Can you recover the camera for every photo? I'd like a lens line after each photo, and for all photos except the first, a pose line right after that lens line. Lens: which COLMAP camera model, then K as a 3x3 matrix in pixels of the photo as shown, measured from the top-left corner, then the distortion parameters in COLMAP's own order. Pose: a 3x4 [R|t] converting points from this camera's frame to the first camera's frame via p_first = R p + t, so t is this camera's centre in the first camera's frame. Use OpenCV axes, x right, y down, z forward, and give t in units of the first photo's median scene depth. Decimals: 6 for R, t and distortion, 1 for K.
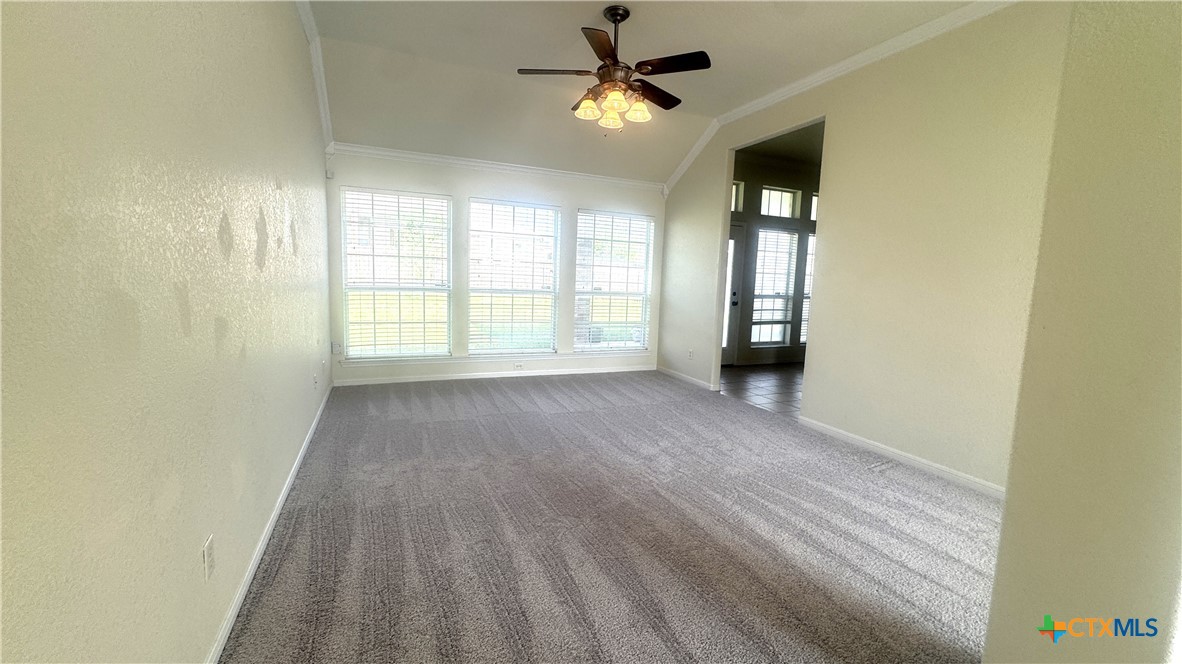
lens RADIAL K [[472.1, 0, 593.2], [0, 472.1, 330.2], [0, 0, 1]] dist [-0.001039, 0.000818]
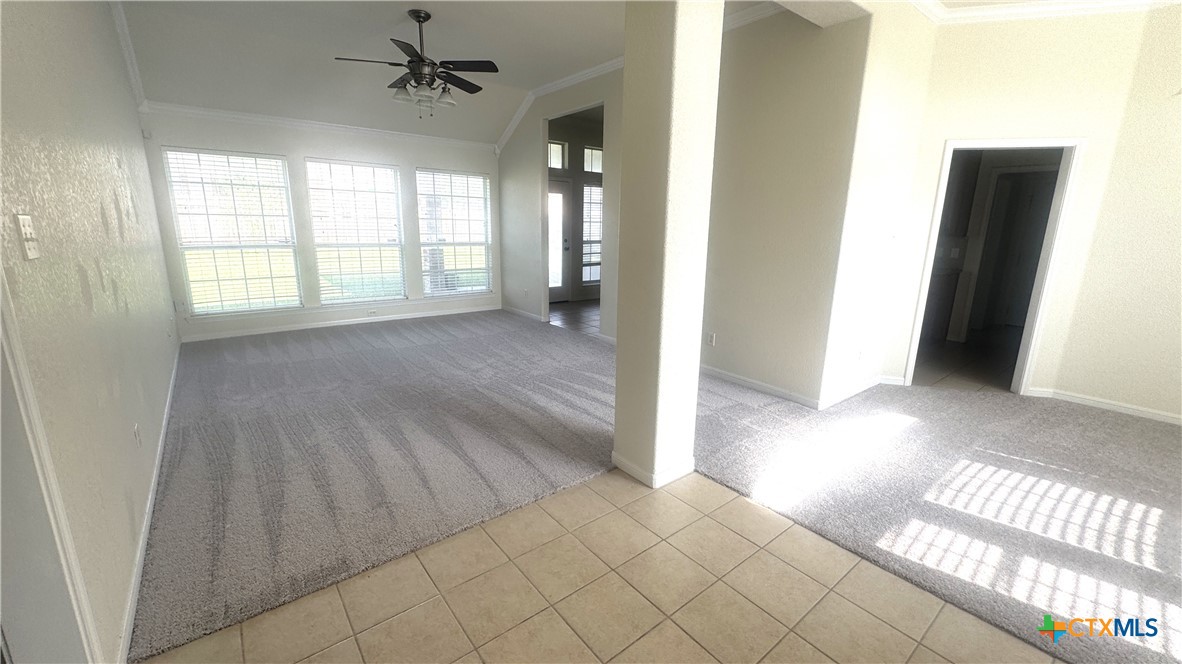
lens RADIAL K [[472.1, 0, 593.7], [0, 472.1, 329.7], [0, 0, 1]] dist [-0.001039, 0.000818]
pose [[0.965726, -0.075319, 0.248397, 0.090721], [0.046116, 0.991536, 0.121363, 0.006111], [-0.255435, -0.105749, 0.961025, -0.283791]]
